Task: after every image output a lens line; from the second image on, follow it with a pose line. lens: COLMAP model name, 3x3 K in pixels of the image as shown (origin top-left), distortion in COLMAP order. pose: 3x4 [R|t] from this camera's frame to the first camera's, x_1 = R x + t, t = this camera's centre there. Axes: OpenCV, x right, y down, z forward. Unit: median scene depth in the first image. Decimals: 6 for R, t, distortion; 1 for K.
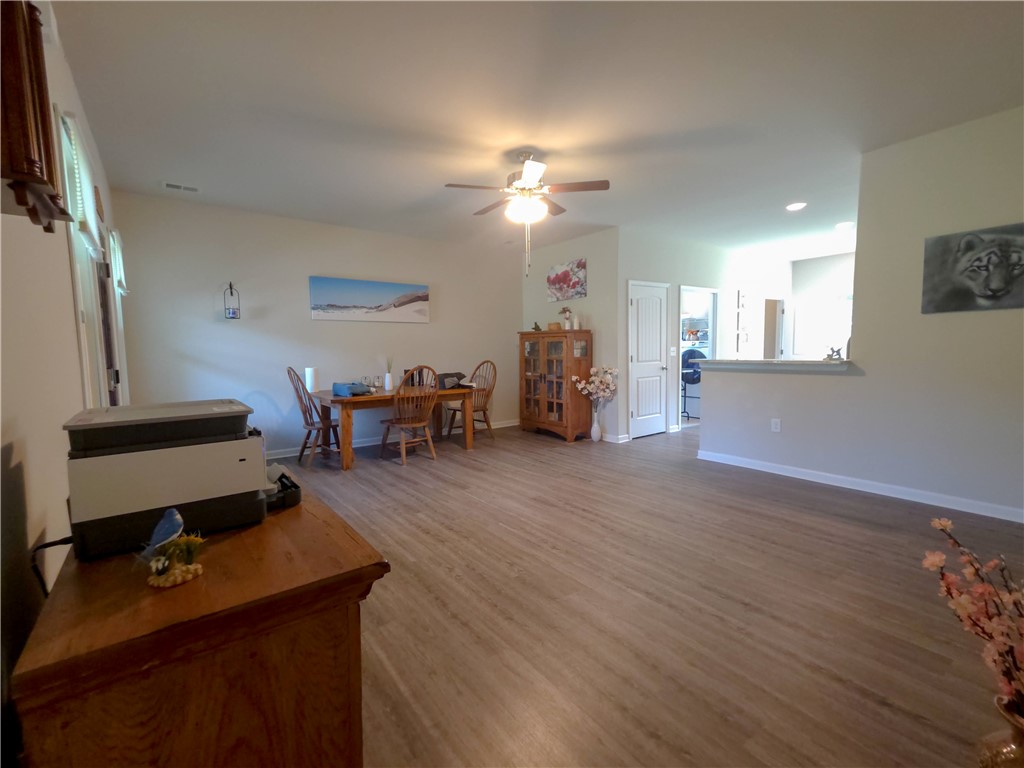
lens RADIAL K [[465.9, 0, 510.8], [0, 465.9, 384.0], [0, 0, 1]] dist [0.029234, 0.000145]
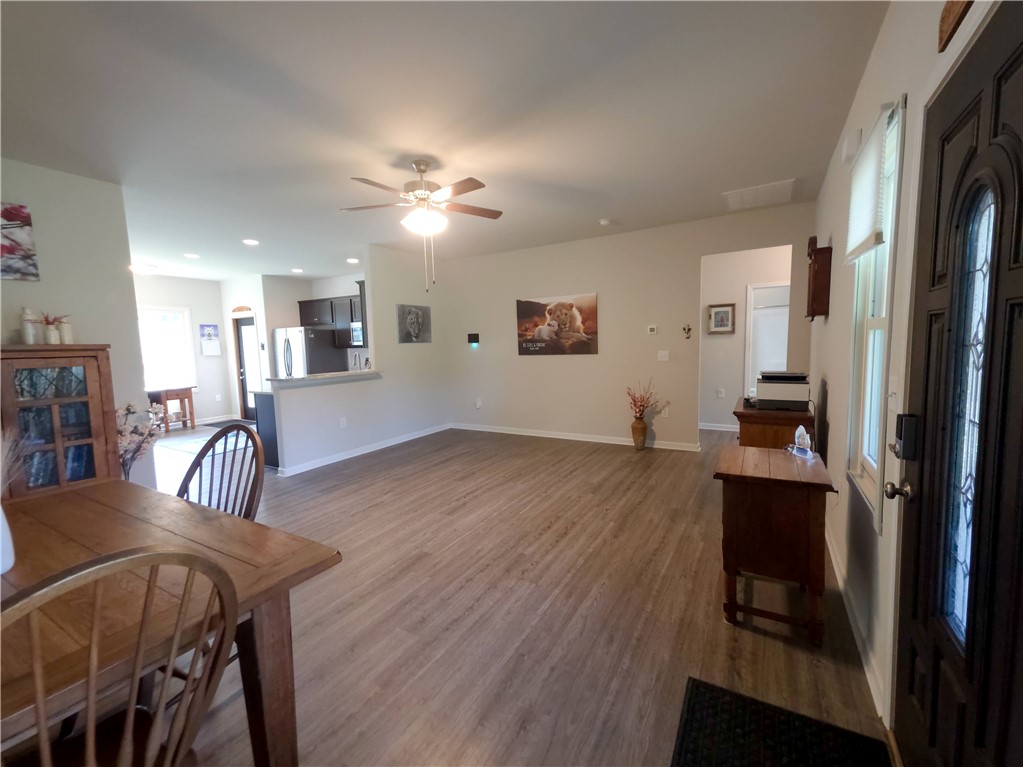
lens RADIAL K [[425.4, 0, 514.9], [0, 425.4, 381.8], [0, 0, 1]] dist [0.027447, 0.000169]
pose [[-0.396953, -0.058384, 0.915980, -0.902845], [0.103068, 0.988827, 0.107693, -0.132568], [-0.912034, 0.137157, -0.386500, 1.276157]]
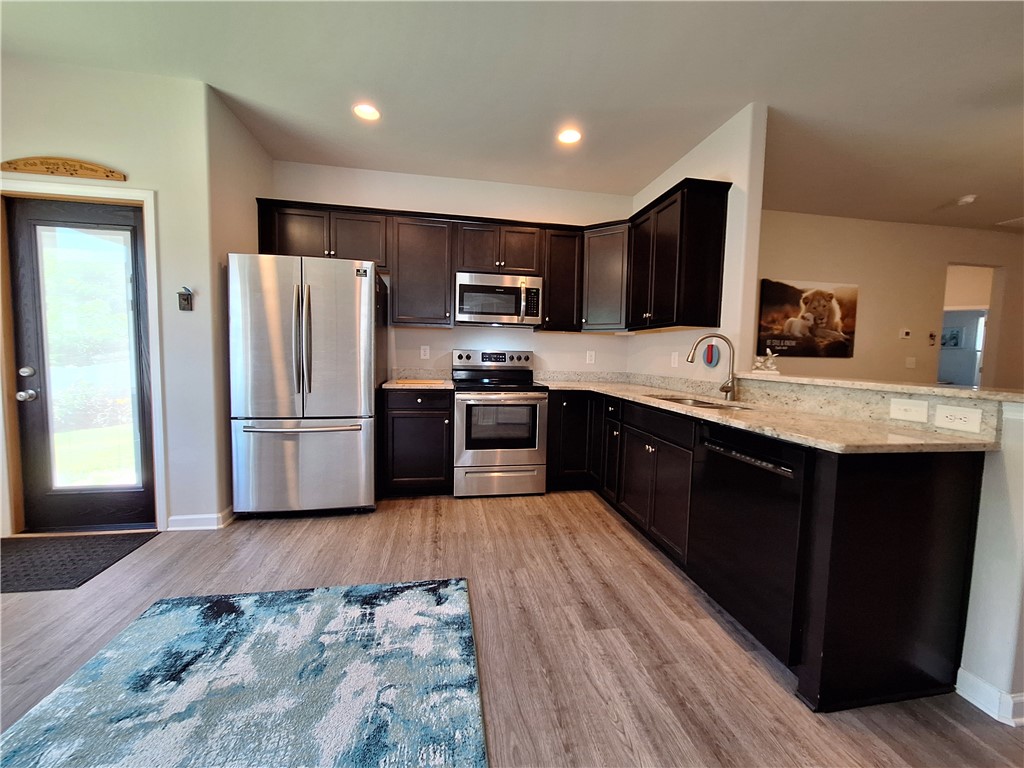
lens RADIAL K [[403.2, 0, 513.3], [0, 403.2, 381.7], [0, 0, 1]] dist [-0.002076, 0.001395]
pose [[-0.896081, -0.036141, 0.442417, 0.861193], [0.023216, 0.991500, 0.128017, -0.144447], [-0.443283, 0.124984, -0.887626, 1.965353]]
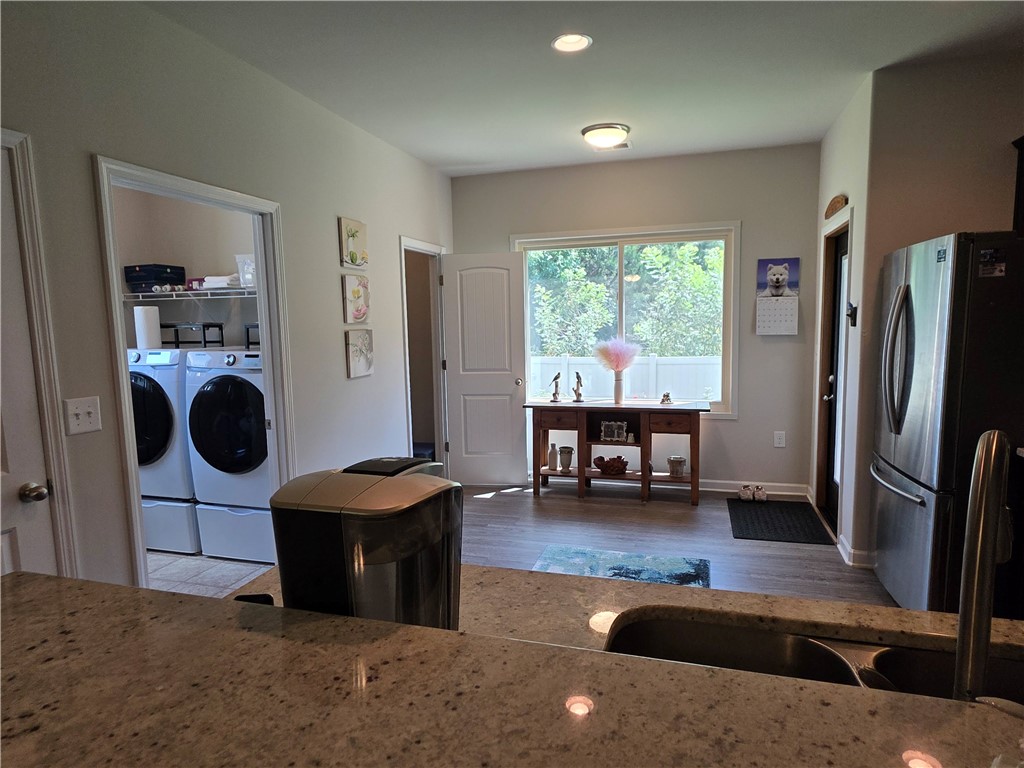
lens RADIAL K [[607.5, 0, 511.7], [0, 607.5, 388.8], [0, 0, 1]] dist [0.004636, -0.000119]
pose [[0.800264, -0.068385, 0.595735, 0.632161], [0.053408, 0.997656, 0.042778, -0.160503], [-0.597264, -0.002416, 0.802041, 1.121038]]
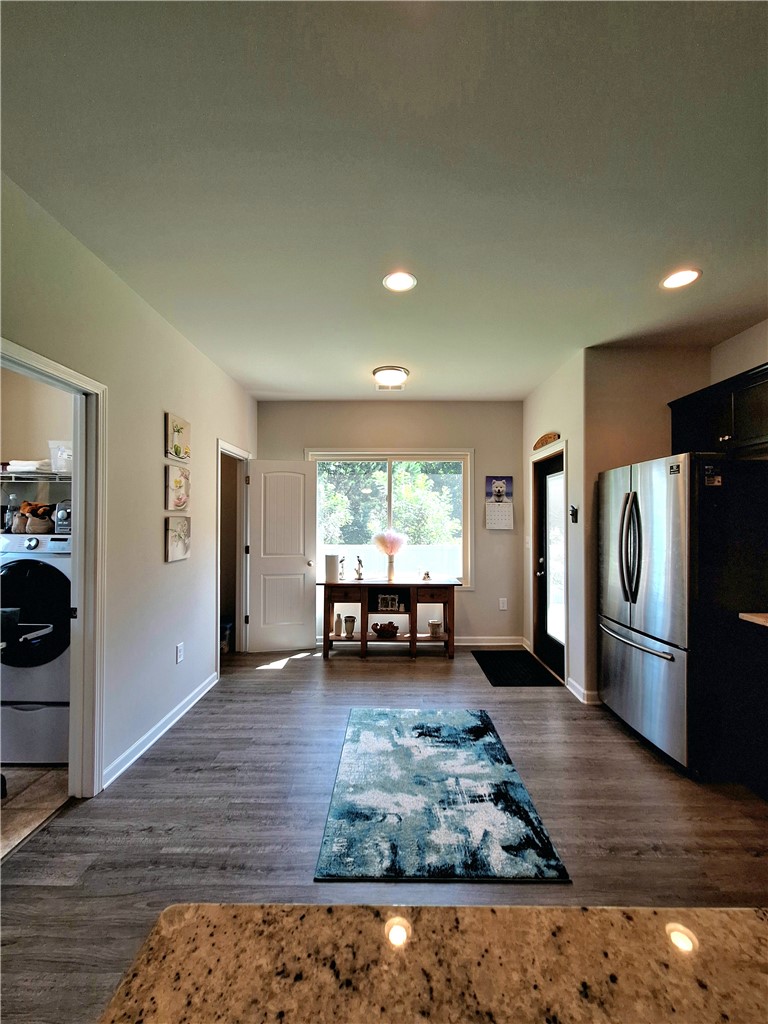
lens RADIAL K [[403.2, 0, 384.8], [0, 403.2, 515.7], [0, 0, 1]] dist [-0.002076, 0.001395]
pose [[0.601592, 0.025546, 0.798395, 0.688716], [0.047969, 0.996529, -0.068030, -0.164318], [-0.797362, 0.079224, 0.598278, 1.381014]]
